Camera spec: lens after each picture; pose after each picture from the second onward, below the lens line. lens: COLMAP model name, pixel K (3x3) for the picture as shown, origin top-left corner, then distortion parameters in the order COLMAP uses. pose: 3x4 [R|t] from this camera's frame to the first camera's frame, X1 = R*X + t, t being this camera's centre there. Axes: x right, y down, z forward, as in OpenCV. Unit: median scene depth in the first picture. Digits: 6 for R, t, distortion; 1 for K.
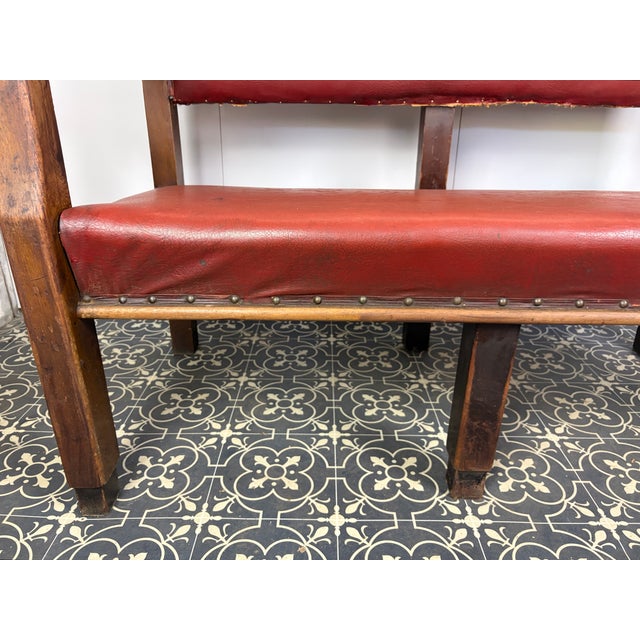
lens RADIAL K [[532.5, 0, 326.3], [0, 532.5, 321.1], [0, 0, 1]] dist [0.011093, -0.004037]
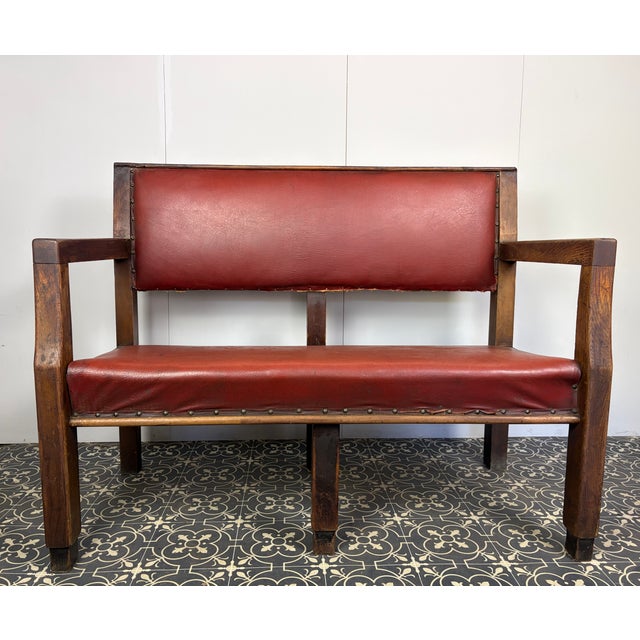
lens RADIAL K [[582.2, 0, 320.0], [0, 582.2, 320.0], [0, 0, 1]] dist [0.044024, -0.003653]
pose [[0.998508, -0.011645, 0.053346, 0.169463], [0.025731, 0.962063, -0.271612, 0.148207], [-0.048159, 0.272580, 0.960927, -0.680713]]
